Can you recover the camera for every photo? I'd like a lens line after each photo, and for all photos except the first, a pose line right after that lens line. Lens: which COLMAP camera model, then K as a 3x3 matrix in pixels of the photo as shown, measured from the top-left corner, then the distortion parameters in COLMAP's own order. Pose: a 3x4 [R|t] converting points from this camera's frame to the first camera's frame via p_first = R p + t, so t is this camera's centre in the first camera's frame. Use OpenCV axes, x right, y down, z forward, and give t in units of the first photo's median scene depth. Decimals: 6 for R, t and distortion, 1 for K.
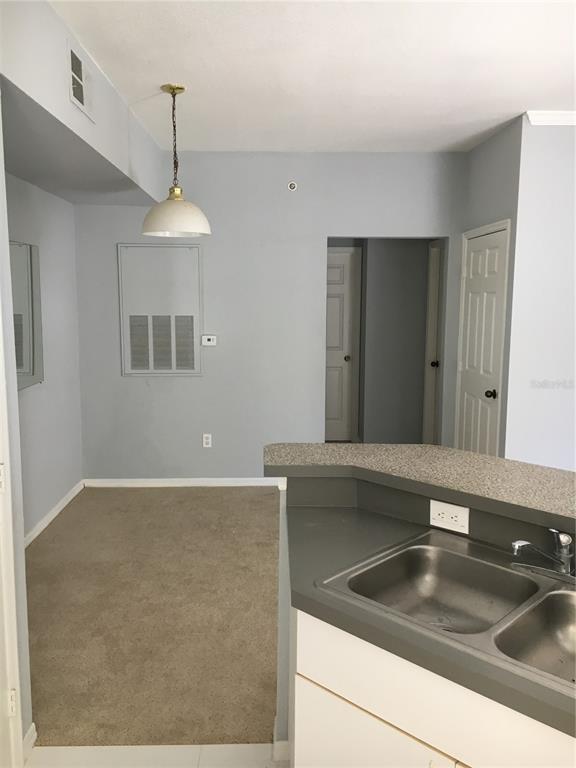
lens RADIAL K [[648.3, 0, 288.0], [0, 648.3, 384.0], [0, 0, 1]] dist [0.071609, -0.087300]
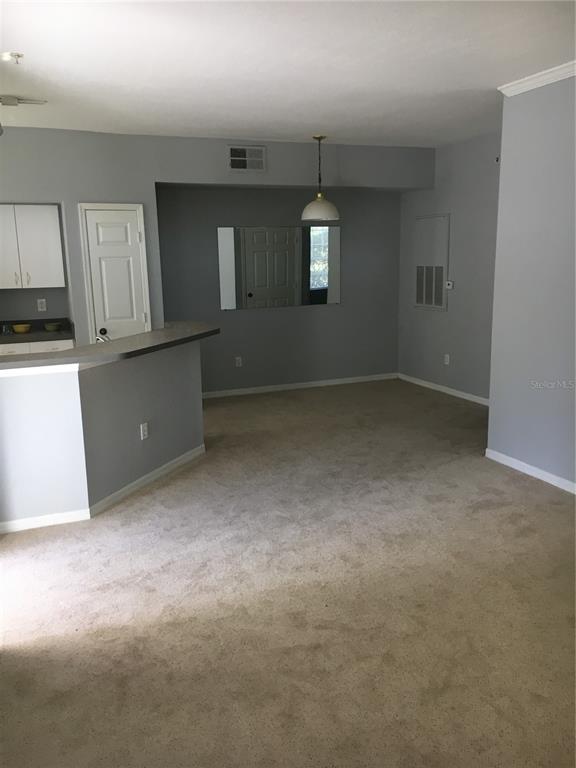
lens RADIAL K [[648.3, 0, 288.0], [0, 648.3, 384.0], [0, 0, 1]] dist [0.071609, -0.087300]
pose [[0.362757, 0.172828, -0.915717, 1.038223], [-0.105648, 0.983944, 0.143853, -0.023800], [0.925876, 0.044560, 0.375191, 0.188511]]
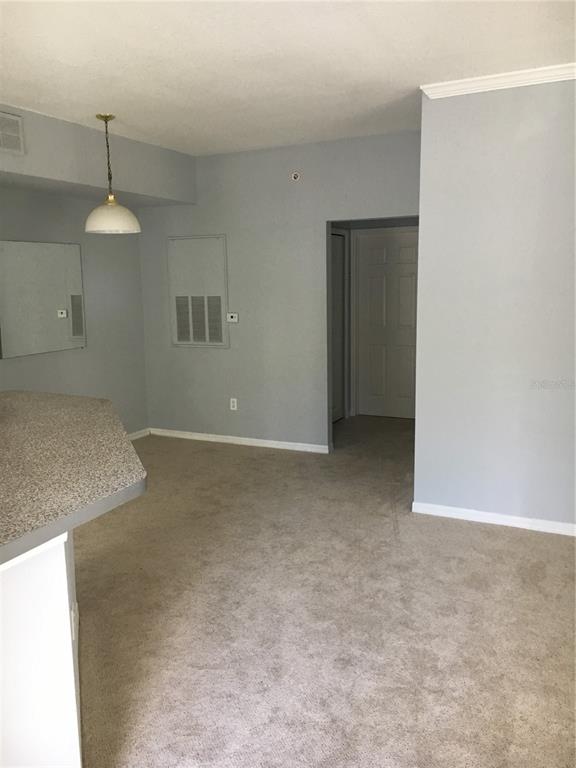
lens RADIAL K [[648.3, 0, 288.0], [0, 648.3, 384.0], [0, 0, 1]] dist [0.071609, -0.087300]
pose [[0.887150, 0.054012, -0.458309, 0.503468], [-0.039917, 0.998386, 0.040393, 0.000444], [0.459751, -0.017540, 0.887875, 0.017298]]
